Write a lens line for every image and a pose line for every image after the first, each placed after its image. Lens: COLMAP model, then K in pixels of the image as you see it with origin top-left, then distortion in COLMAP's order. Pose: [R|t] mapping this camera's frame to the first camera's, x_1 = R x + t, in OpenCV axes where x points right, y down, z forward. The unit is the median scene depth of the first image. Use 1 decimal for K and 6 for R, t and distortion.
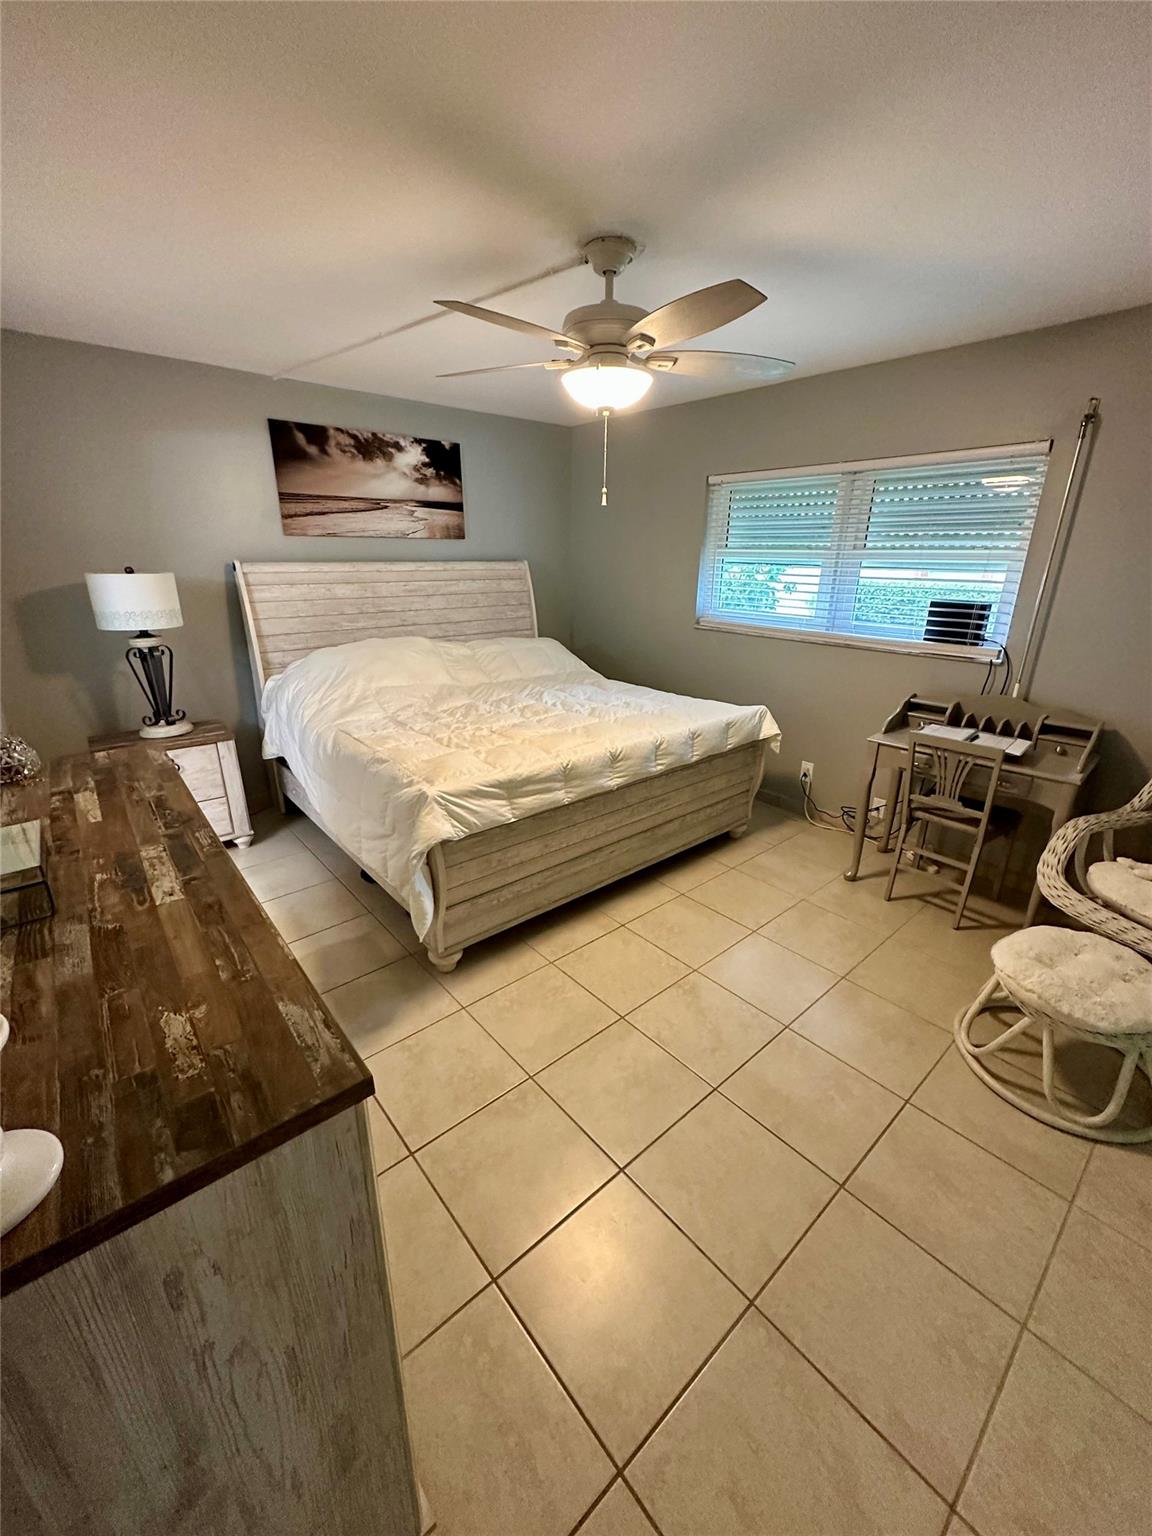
lens RADIAL K [[614.7, 0, 577.9], [0, 614.7, 766.6], [0, 0, 1]] dist [-0.001515, 0.000346]
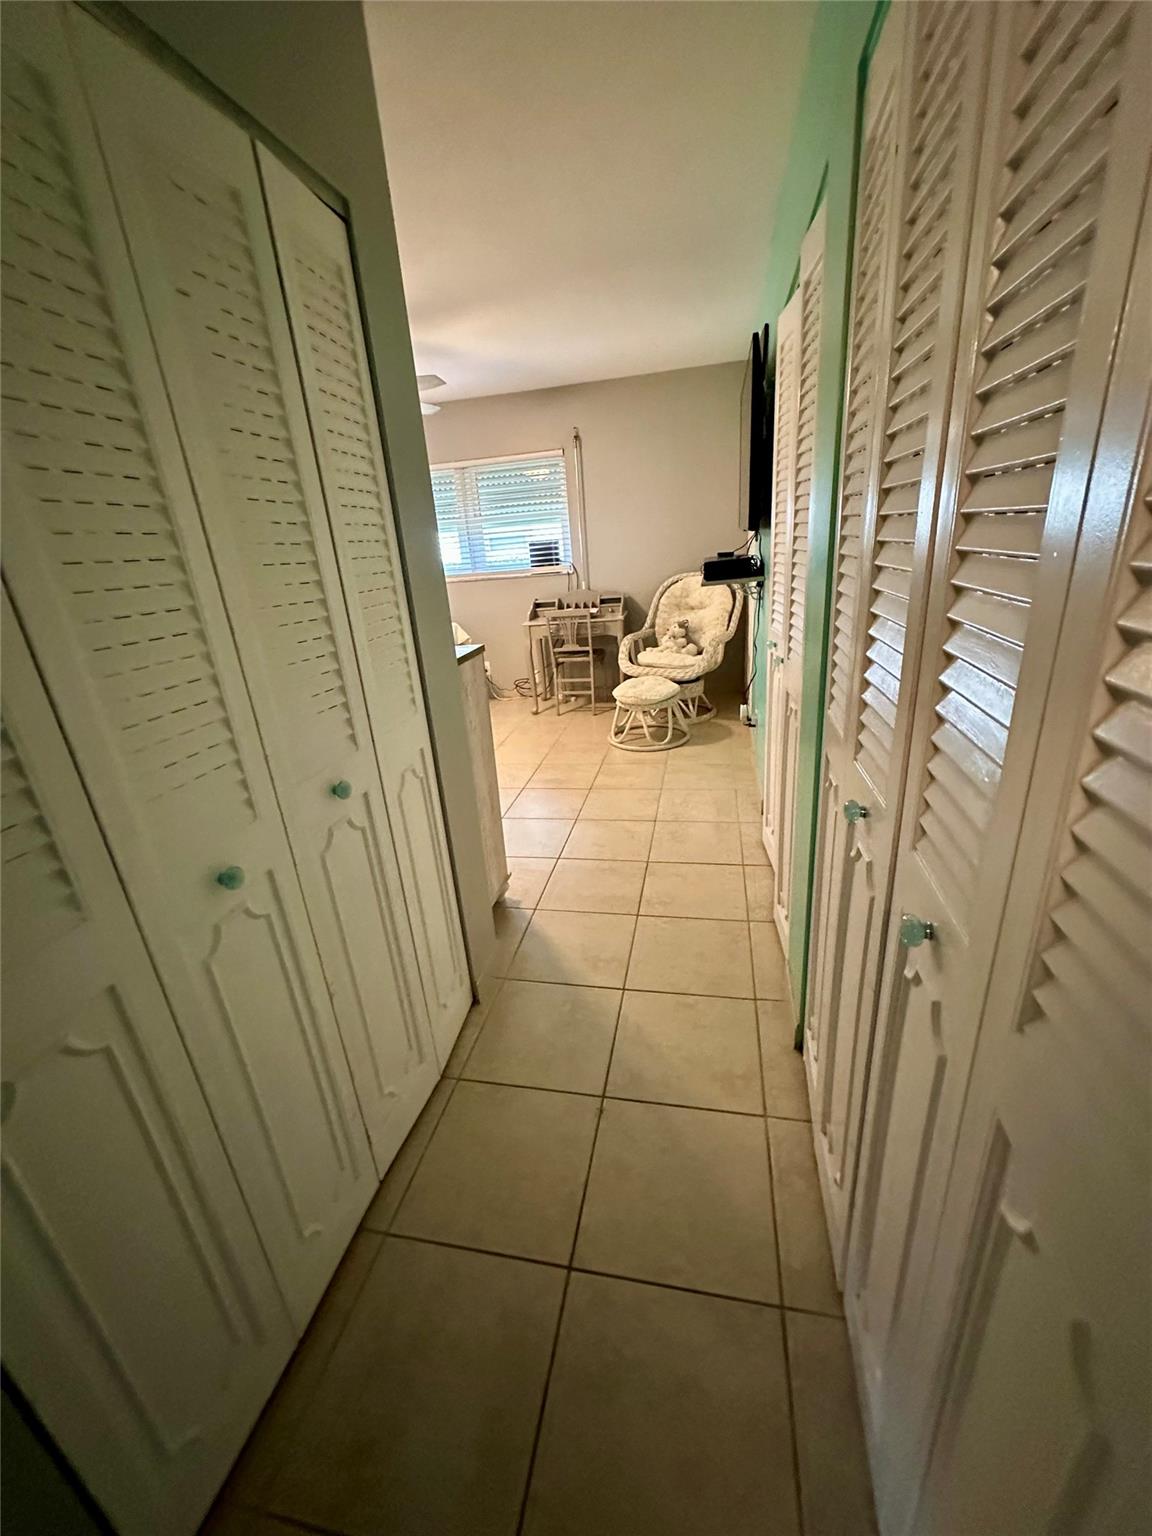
lens RADIAL K [[614.7, 0, 575.1], [0, 614.7, 768.1], [0, 0, 1]] dist [-0.001515, 0.000346]
pose [[0.792309, -0.278581, 0.542807, -0.471488], [0.278076, 0.956778, 0.085146, 0.244203], [-0.543066, 0.083480, 0.835530, -0.490005]]
